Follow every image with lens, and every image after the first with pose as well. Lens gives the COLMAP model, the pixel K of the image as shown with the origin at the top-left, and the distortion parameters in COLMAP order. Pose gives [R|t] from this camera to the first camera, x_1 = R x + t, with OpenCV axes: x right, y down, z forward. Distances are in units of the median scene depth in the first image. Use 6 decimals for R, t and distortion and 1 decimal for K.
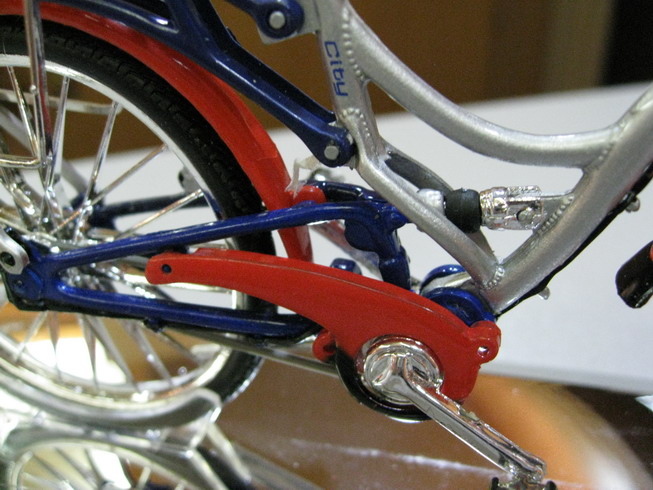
lens RADIAL K [[667.3, 0, 326.5], [0, 667.3, 245.0], [0, 0, 1]] dist [-0.156287, 0.014807]
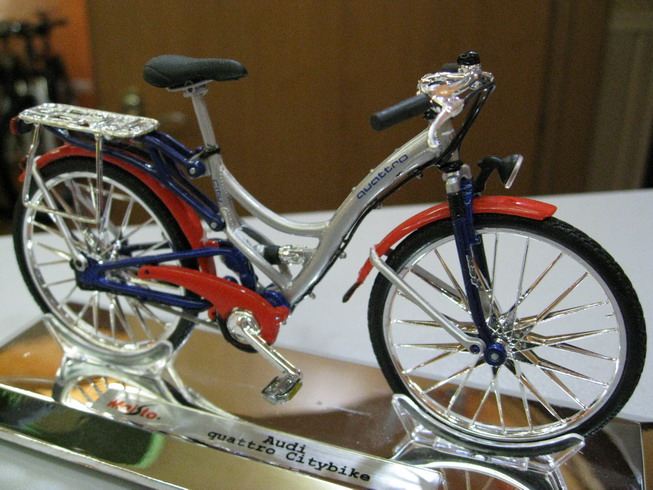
lens RADIAL K [[667.3, 0, 326.5], [0, 667.3, 245.0], [0, 0, 1]] dist [-0.156287, 0.014807]
pose [[0.993050, 0.065223, -0.097966, 0.554953], [-0.076407, 0.990408, -0.115127, 0.149461], [0.089518, 0.121812, 0.988508, -1.126975]]
